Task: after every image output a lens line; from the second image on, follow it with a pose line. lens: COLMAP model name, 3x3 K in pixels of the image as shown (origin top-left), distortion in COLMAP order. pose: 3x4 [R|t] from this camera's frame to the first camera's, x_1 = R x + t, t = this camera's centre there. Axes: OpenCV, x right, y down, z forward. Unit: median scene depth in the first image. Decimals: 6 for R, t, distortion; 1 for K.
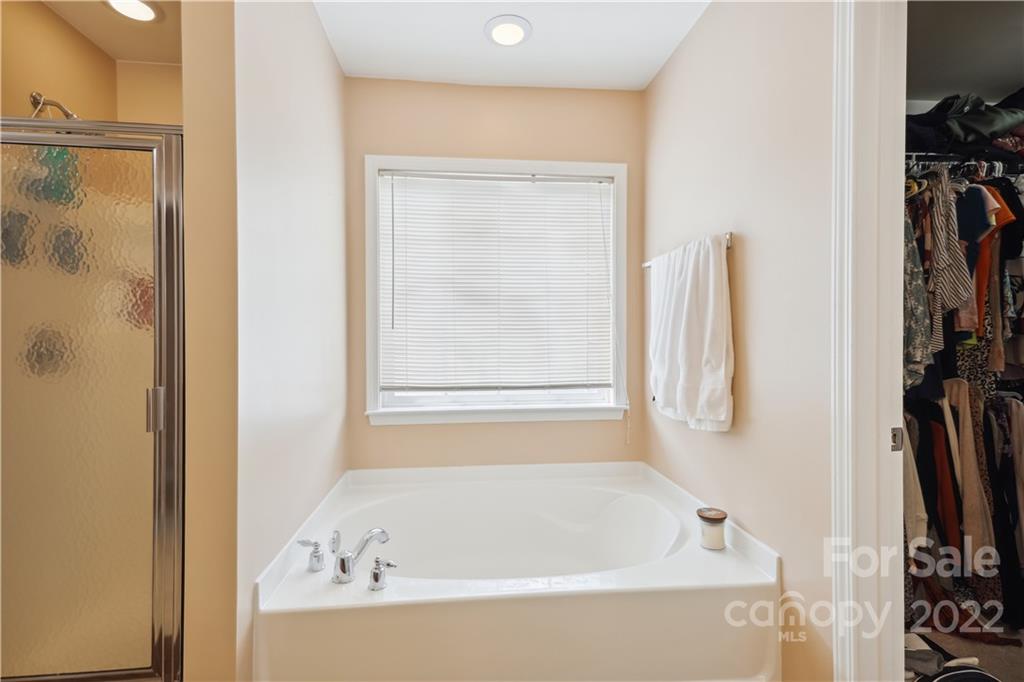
lens RADIAL K [[466.6, 0, 508.5], [0, 466.6, 337.3], [0, 0, 1]] dist [-0.000294, 0.000027]
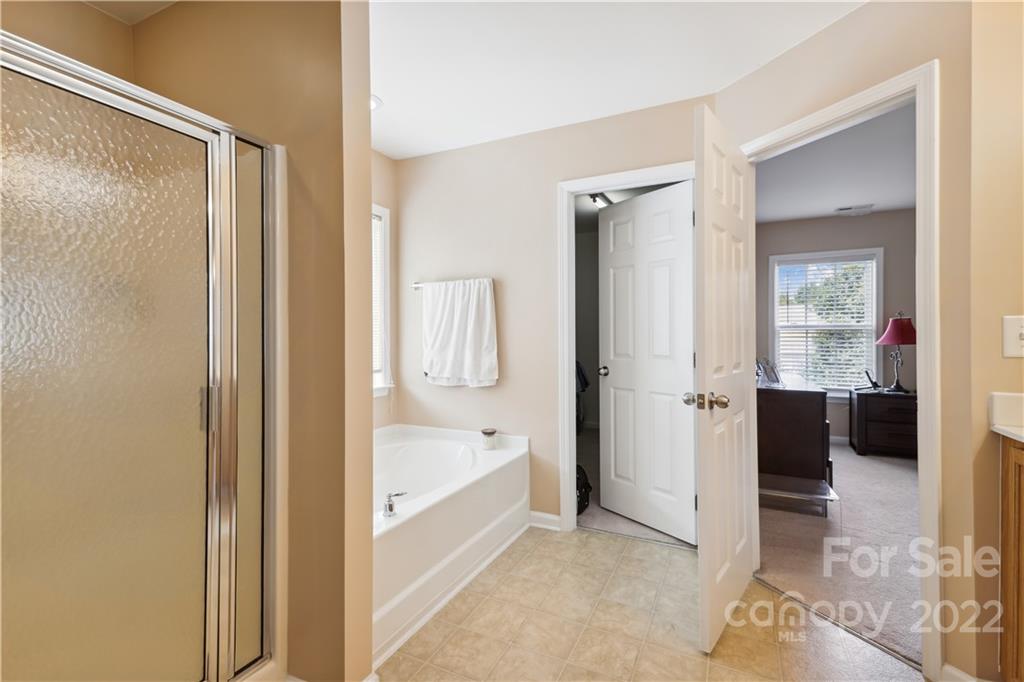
lens RADIAL K [[466.6, 0, 508.5], [0, 466.6, 337.3], [0, 0, 1]] dist [-0.000294, 0.000027]
pose [[0.514718, -0.006437, 0.857336, -1.112103], [0.002880, 0.999979, 0.005778, -0.001473], [-0.857355, -0.000505, 0.514725, -0.015281]]
